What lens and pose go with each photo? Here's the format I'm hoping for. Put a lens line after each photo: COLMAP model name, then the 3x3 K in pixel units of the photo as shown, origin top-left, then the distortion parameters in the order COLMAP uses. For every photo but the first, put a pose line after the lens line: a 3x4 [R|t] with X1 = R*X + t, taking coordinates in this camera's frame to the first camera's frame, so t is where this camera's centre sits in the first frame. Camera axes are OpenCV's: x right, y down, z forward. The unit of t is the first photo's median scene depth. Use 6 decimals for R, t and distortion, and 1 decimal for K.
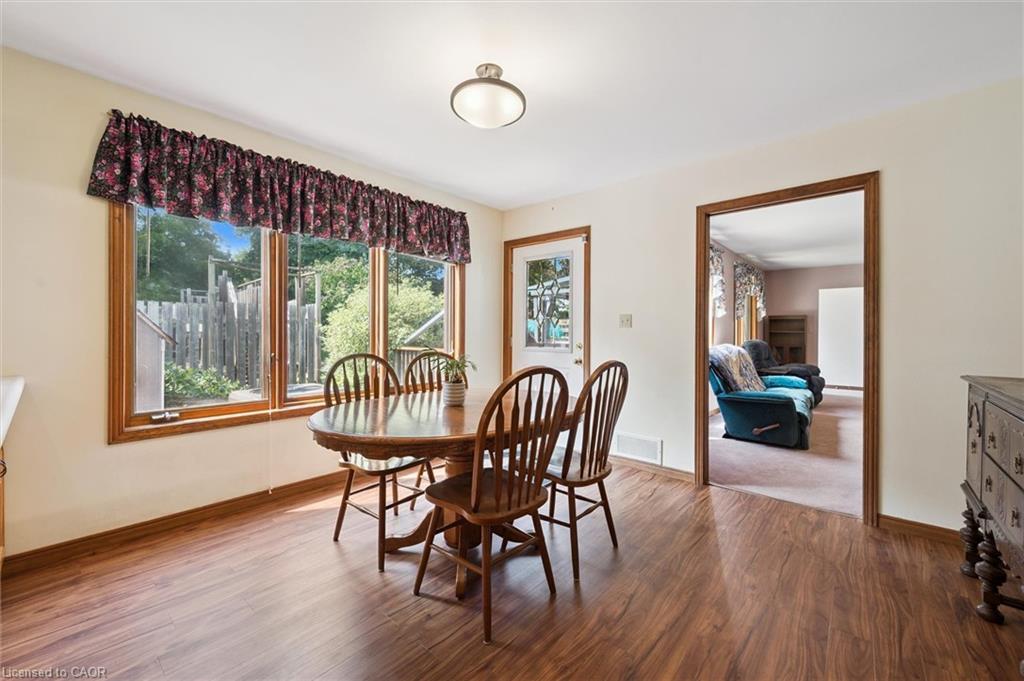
lens RADIAL K [[406.6, 0, 507.0], [0, 406.6, 337.2], [0, 0, 1]] dist [0.001188, 0.000166]
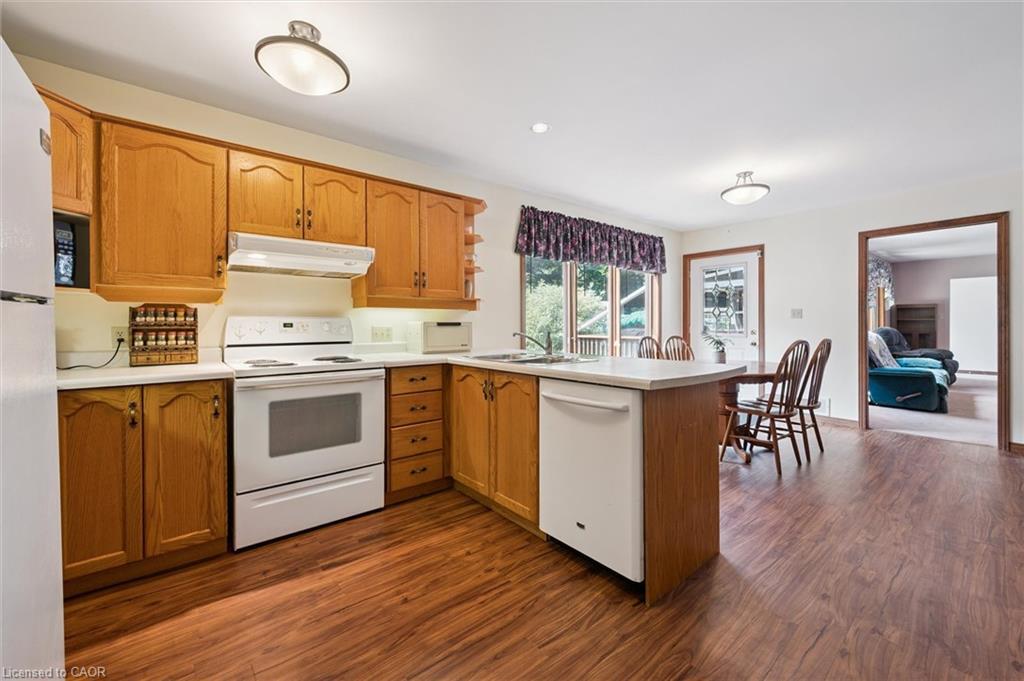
lens RADIAL K [[405.9, 0, 509.6], [0, 405.9, 330.4], [0, 0, 1]] dist [-0.000956, -0.000223]
pose [[0.987084, -0.006957, -0.160054, -0.421020], [0.008148, 0.999944, 0.006791, -0.000740], [0.159997, -0.008007, 0.987085, -0.483703]]
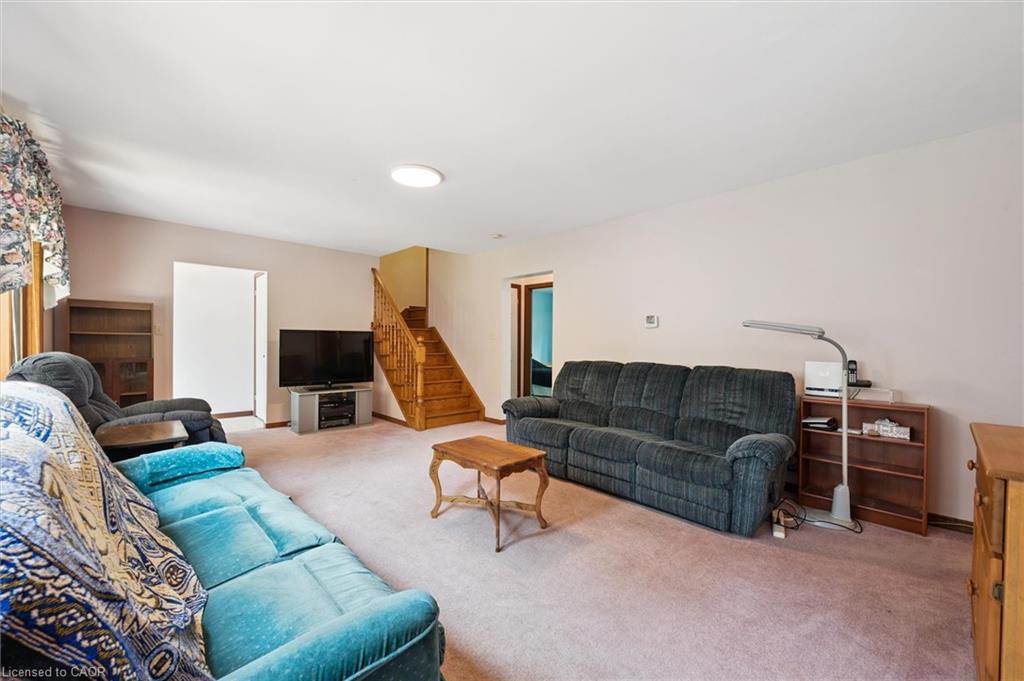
lens RADIAL K [[411.5, 0, 512.0], [0, 411.5, 340.5], [0, 0, 1]] dist [0.000985, 0.000202]
pose [[0.085644, 0.005089, 0.996313, 0.458371], [-0.004039, 0.999981, -0.004761, -0.008316], [-0.996318, -0.003617, 0.085663, 0.962281]]
